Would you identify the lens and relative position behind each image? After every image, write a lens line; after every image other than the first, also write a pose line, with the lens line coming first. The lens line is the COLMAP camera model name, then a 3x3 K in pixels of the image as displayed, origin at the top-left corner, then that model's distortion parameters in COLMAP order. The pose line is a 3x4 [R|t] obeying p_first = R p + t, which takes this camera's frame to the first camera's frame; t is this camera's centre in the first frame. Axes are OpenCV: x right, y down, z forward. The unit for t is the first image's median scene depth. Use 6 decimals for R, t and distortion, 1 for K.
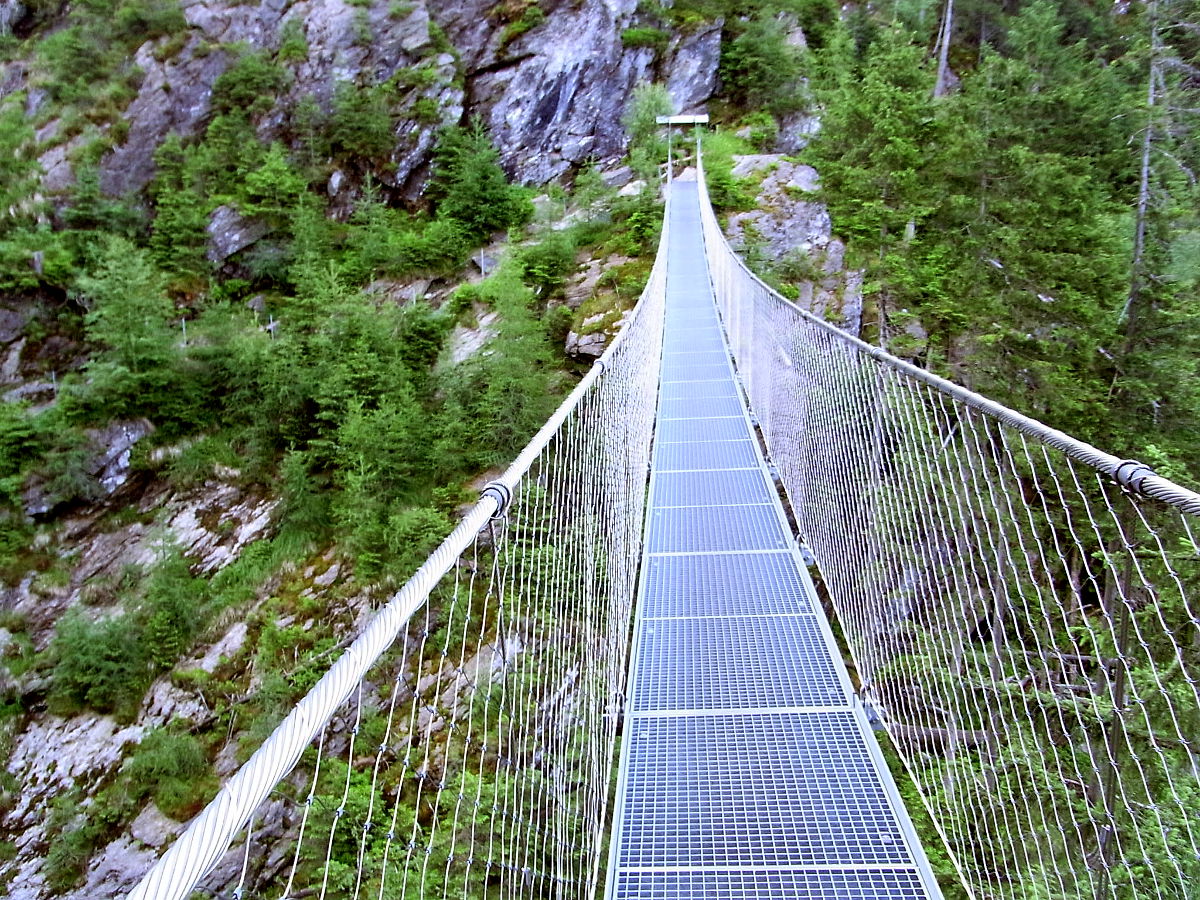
lens RADIAL K [[1003.7, 0, 599.3], [0, 1003.7, 449.8], [0, 0, 1]] dist [-0.063639, 0.010270]
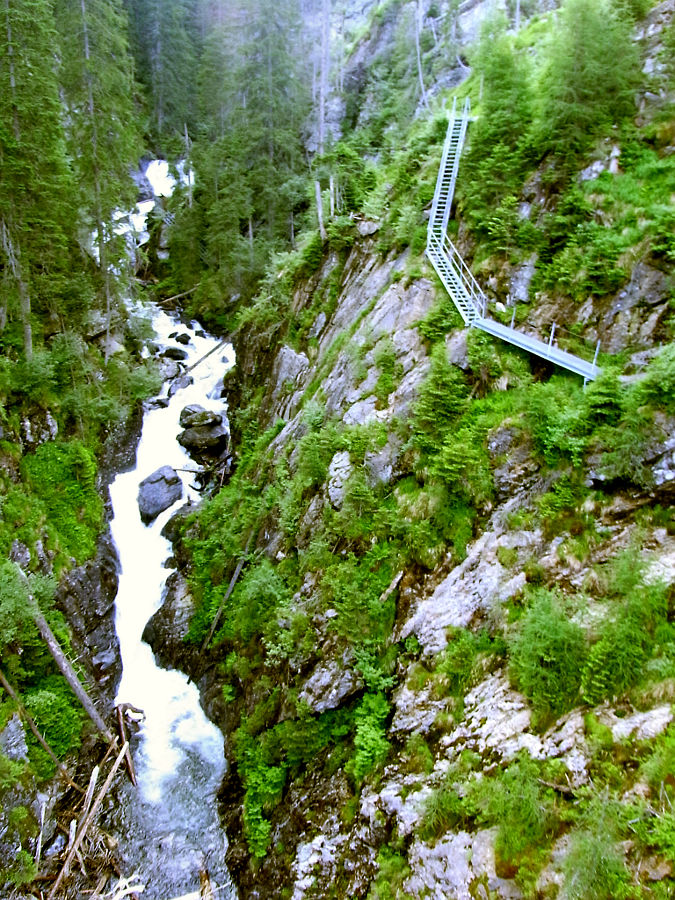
lens RADIAL K [[752.8, 0, 337.7], [0, 752.8, 448.6], [0, 0, 1]] dist [-0.063639, 0.010270]
pose [[0.348895, 0.293073, -0.890157, 0.003654], [-0.193399, 0.951915, 0.237604, -0.106827], [0.916989, 0.089256, 0.388798, 0.522379]]
